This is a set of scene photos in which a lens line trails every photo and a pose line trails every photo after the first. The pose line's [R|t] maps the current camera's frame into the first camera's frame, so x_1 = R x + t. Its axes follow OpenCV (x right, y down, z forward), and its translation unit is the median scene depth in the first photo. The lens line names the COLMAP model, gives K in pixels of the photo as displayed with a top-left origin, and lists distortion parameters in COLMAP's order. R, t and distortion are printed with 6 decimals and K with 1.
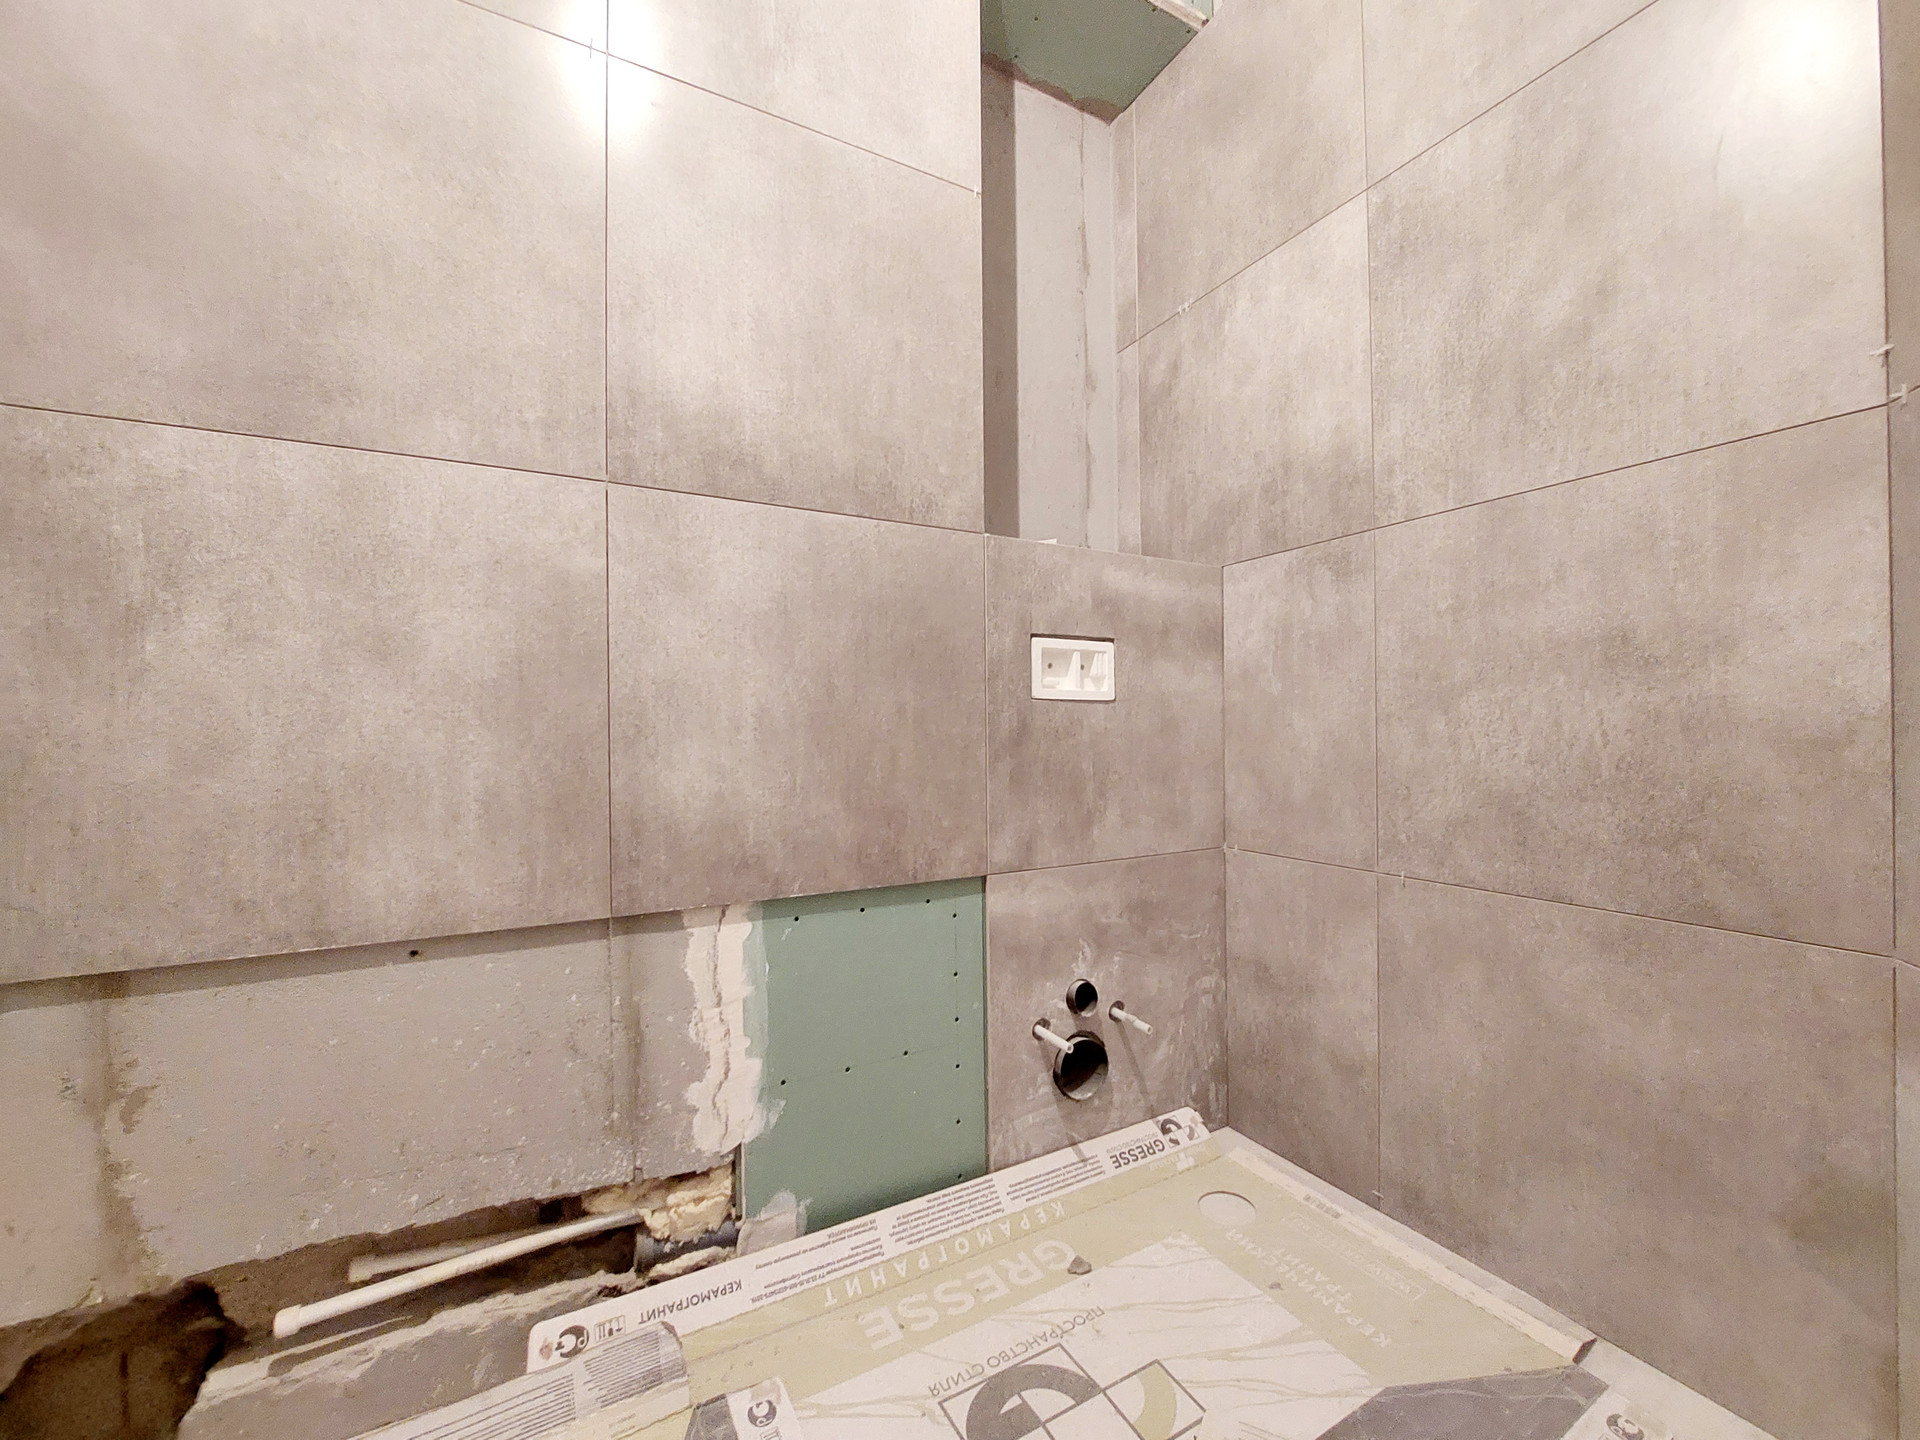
lens RADIAL K [[767.6, 0, 980.0], [0, 767.6, 732.5], [0, 0, 1]] dist [-0.014695, -0.001218]
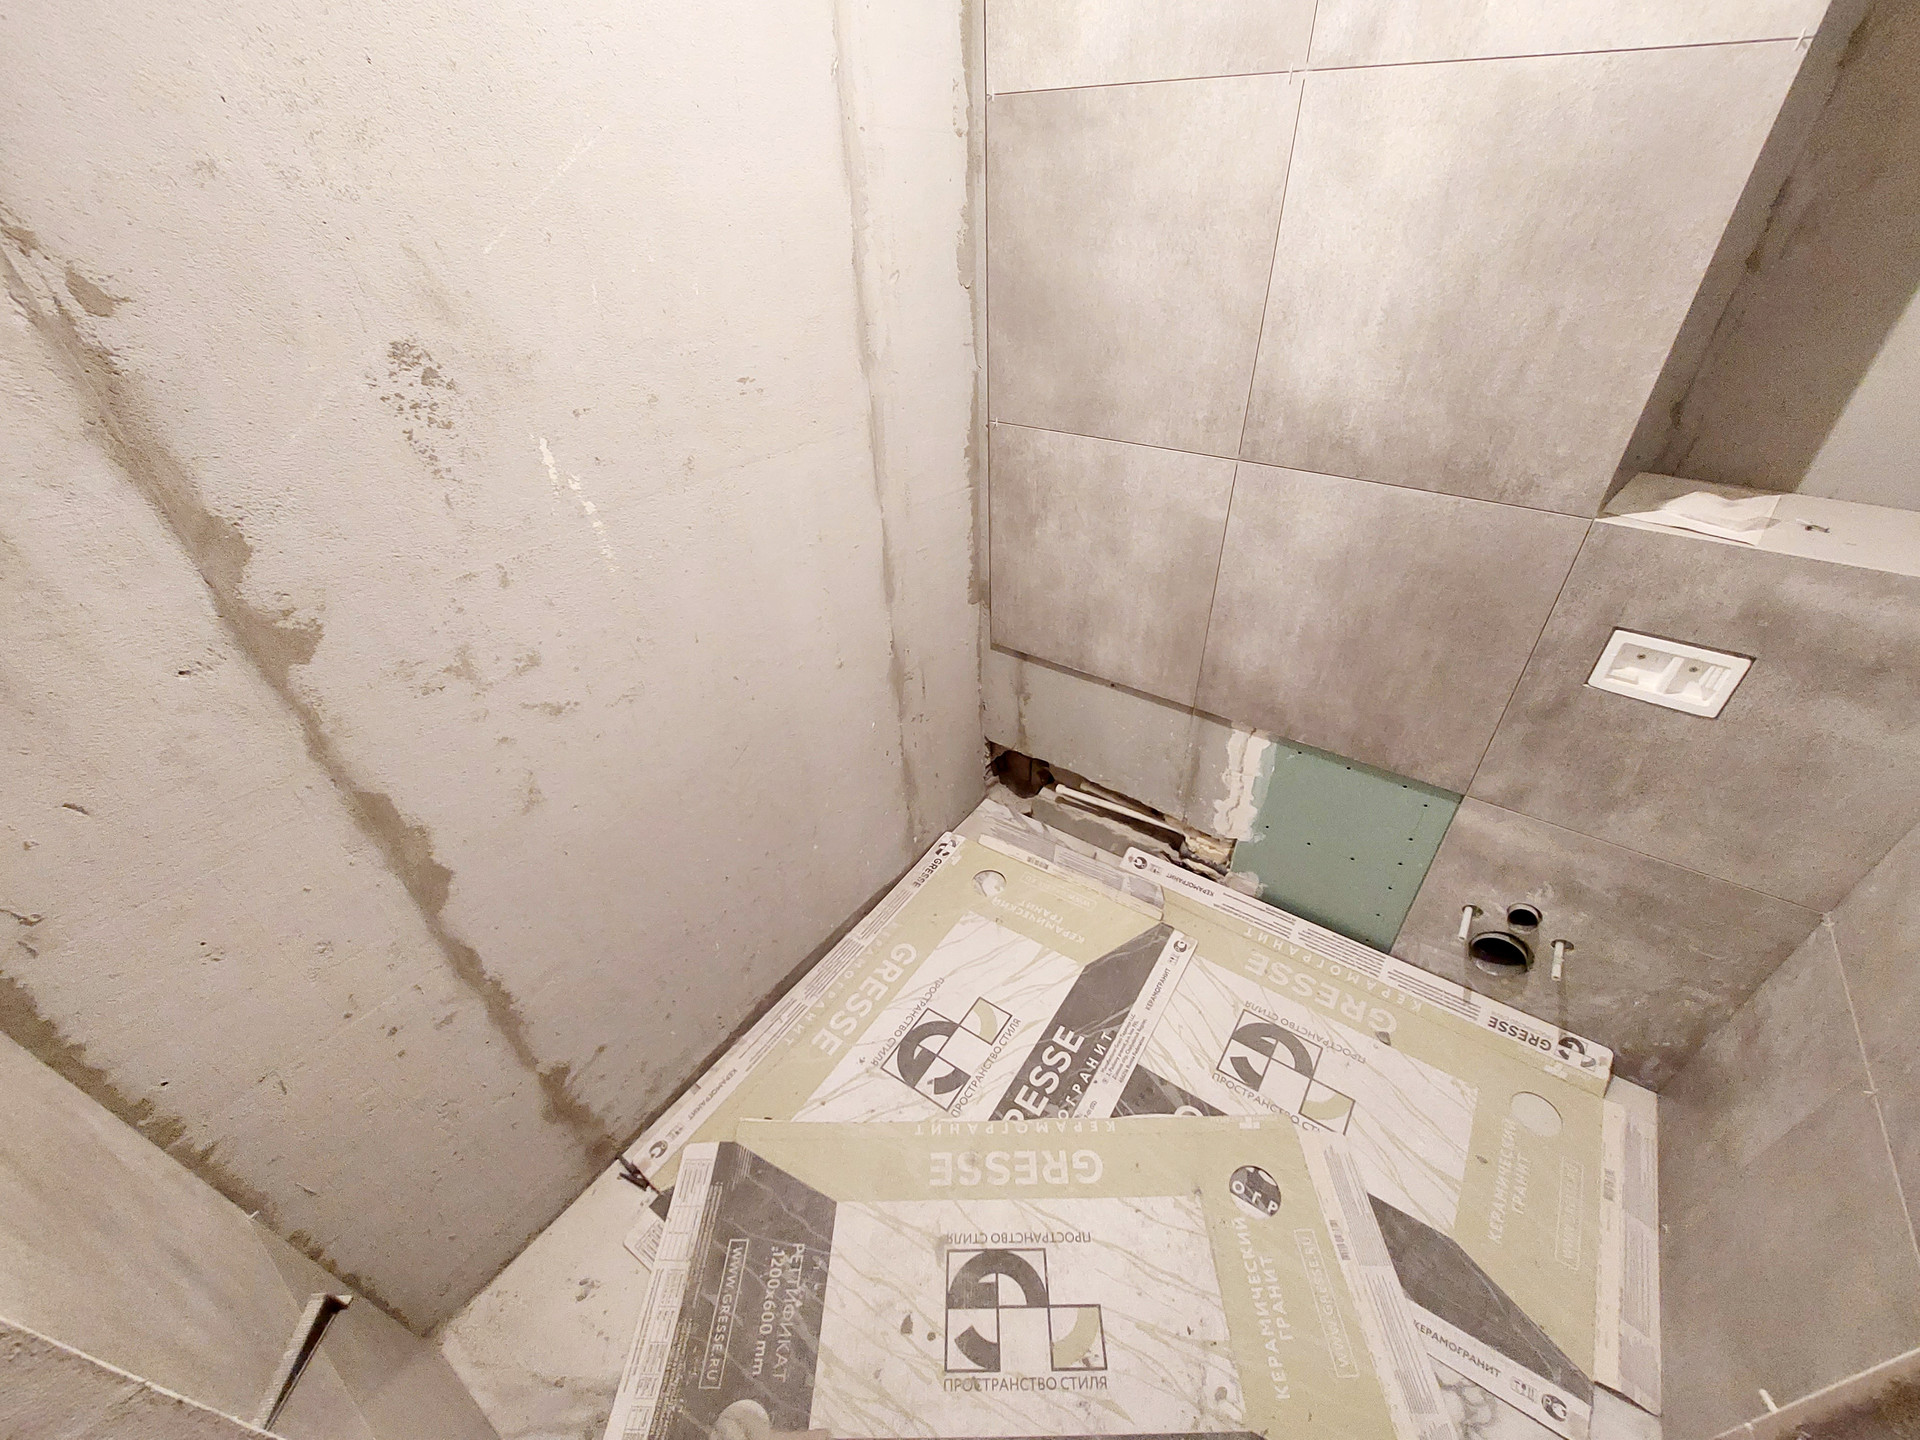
lens RADIAL K [[767.6, 0, 970.3], [0, 767.6, 738.7], [0, 0, 1]] dist [-0.014695, -0.001218]
pose [[0.429447, 0.538414, -0.725042, 0.584885], [0.018105, 0.797550, 0.602981, -0.730878], [0.902911, -0.272076, 0.332757, -0.083014]]
